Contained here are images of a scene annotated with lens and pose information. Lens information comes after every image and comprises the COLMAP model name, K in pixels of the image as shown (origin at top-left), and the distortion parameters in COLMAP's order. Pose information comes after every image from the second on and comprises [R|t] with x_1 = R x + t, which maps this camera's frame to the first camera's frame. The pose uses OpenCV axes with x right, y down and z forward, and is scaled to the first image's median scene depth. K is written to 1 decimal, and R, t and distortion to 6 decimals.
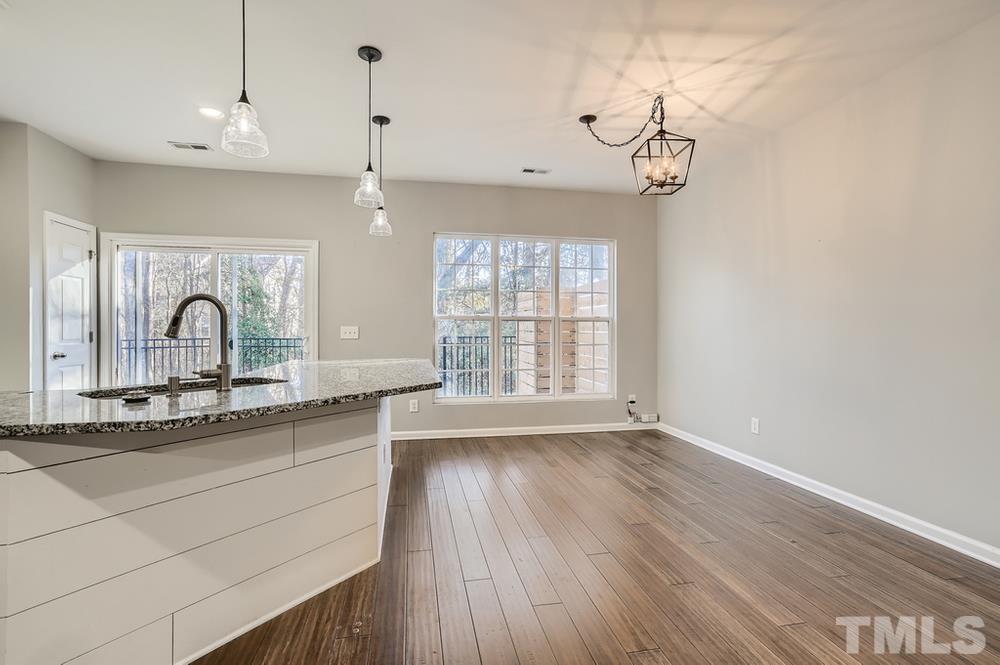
lens RADIAL K [[465.3, 0, 502.5], [0, 465.3, 330.6], [0, 0, 1]] dist [-0.032761, 0.023138]
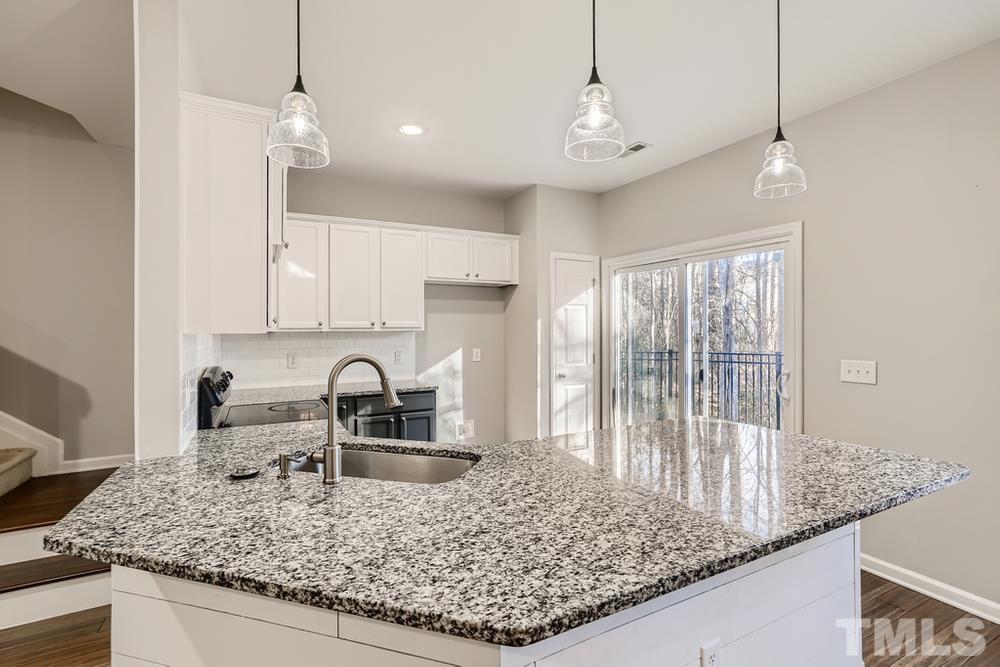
lens RADIAL K [[465.3, 0, 502.5], [0, 465.3, 331.6], [0, 0, 1]] dist [-0.032761, 0.023138]
pose [[0.284559, 0.001882, -0.958657, 0.098718], [0.004330, 0.999985, 0.003248, -0.055638], [0.958649, -0.005075, 0.284546, 0.495885]]
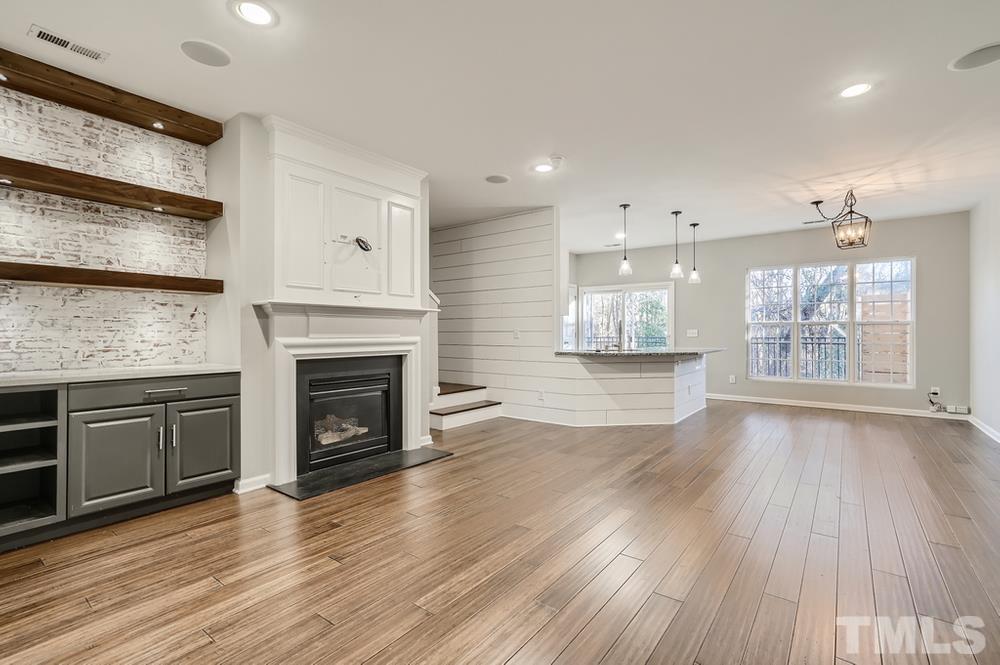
lens RADIAL K [[455.6, 0, 503.4], [0, 455.6, 333.5], [0, 0, 1]] dist [-0.023228, 0.016573]
pose [[0.661923, 0.003565, -0.749563, 0.553882], [-0.000175, 0.999989, 0.004602, -0.001924], [0.749572, -0.002915, 0.661917, -0.757948]]
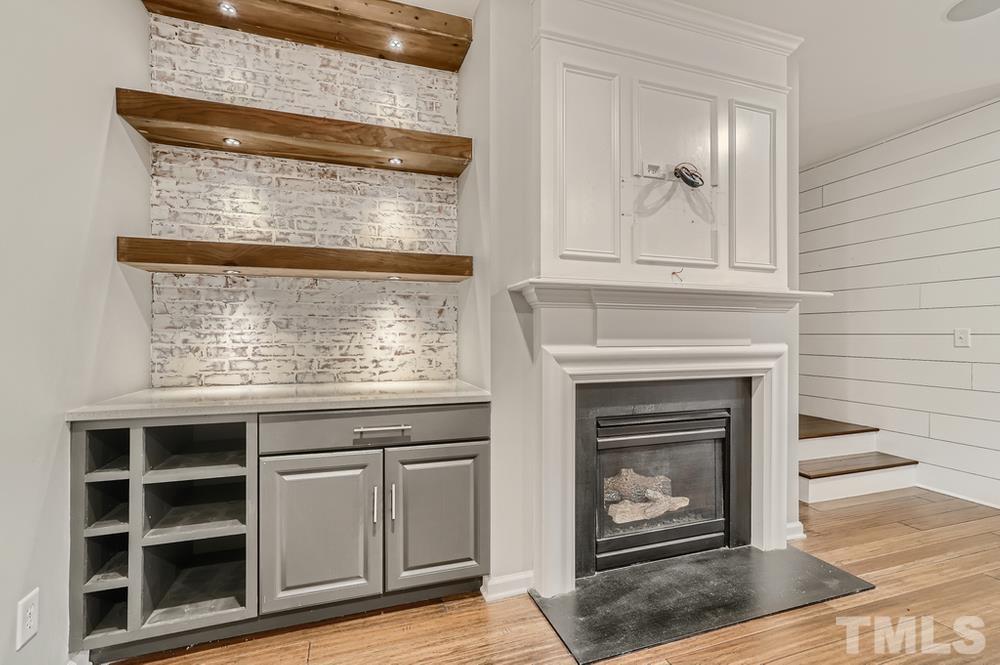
lens RADIAL K [[455.6, 0, 503.4], [0, 455.6, 333.5], [0, 0, 1]] dist [-0.023228, 0.016573]
pose [[0.132969, 0.001623, -0.991119, 0.133700], [0.000359, 0.999999, 0.001686, -0.003727], [0.991120, -0.000580, 0.132968, -0.628177]]
